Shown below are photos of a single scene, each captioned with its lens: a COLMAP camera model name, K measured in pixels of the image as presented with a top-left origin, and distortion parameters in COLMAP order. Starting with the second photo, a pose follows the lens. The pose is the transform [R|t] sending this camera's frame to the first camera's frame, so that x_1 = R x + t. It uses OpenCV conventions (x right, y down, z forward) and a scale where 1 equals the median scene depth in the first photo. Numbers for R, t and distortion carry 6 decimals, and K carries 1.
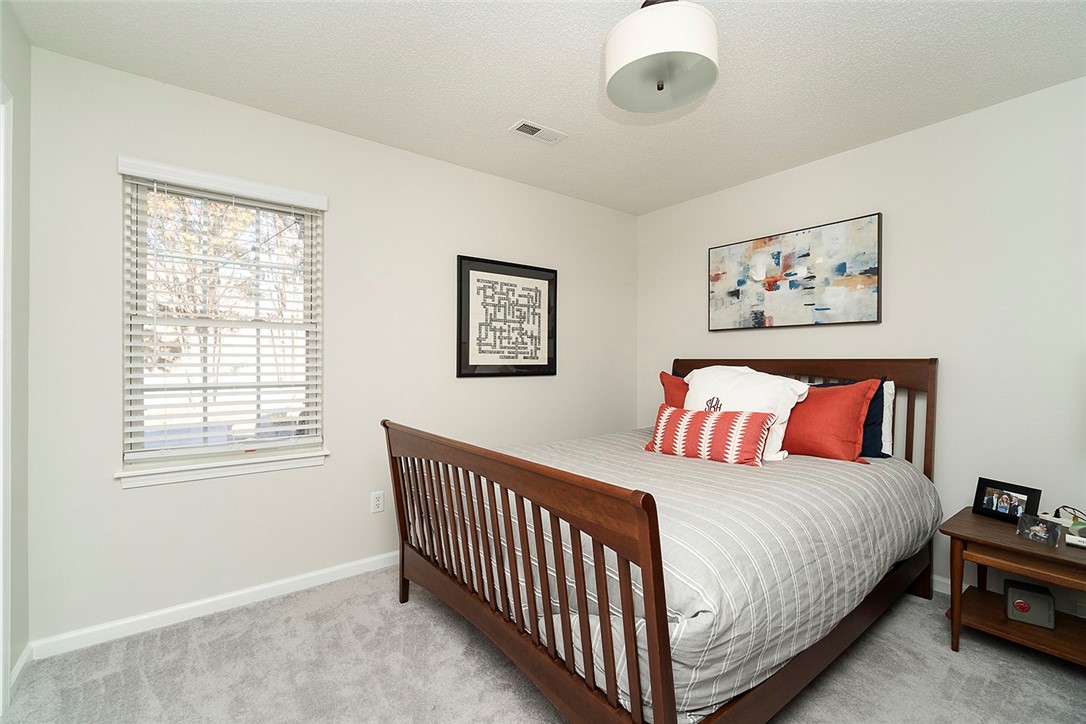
lens RADIAL K [[471.0, 0, 537.3], [0, 471.0, 364.0], [0, 0, 1]] dist [-0.001360, -0.000014]
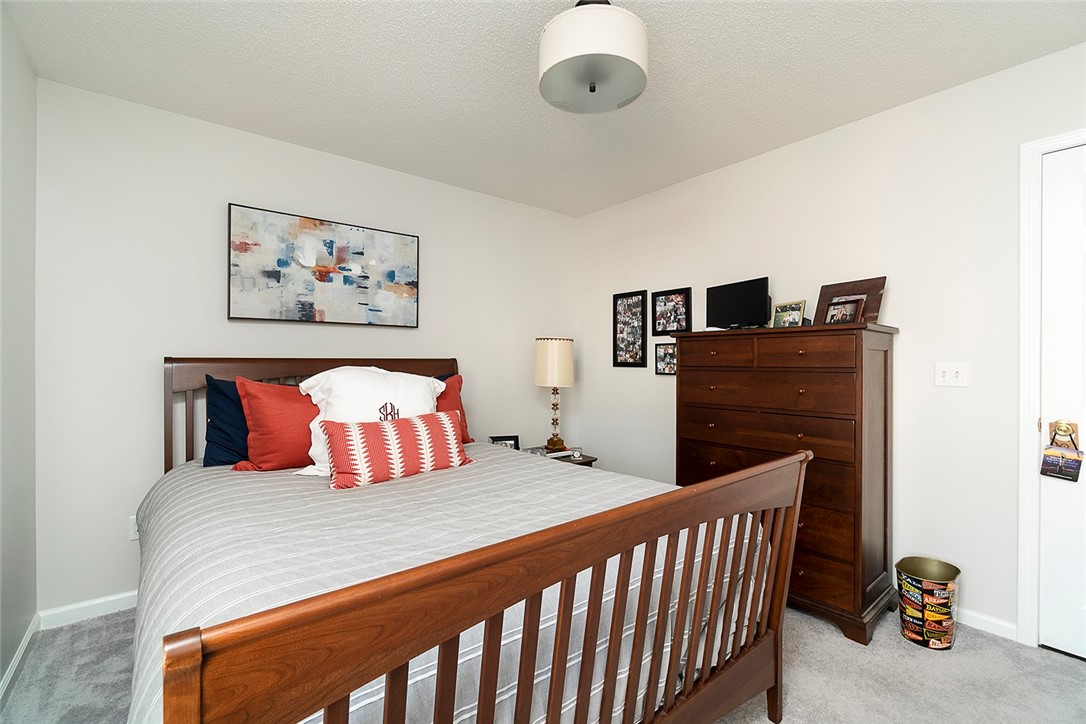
lens RADIAL K [[471.0, 0, 539.5], [0, 471.0, 359.0], [0, 0, 1]] dist [-0.001360, -0.000014]
pose [[-0.033996, 0.001050, 0.999421, -0.419122], [0.006529, 0.999978, -0.000828, -0.005889], [-0.999401, 0.006497, -0.034002, 0.640657]]
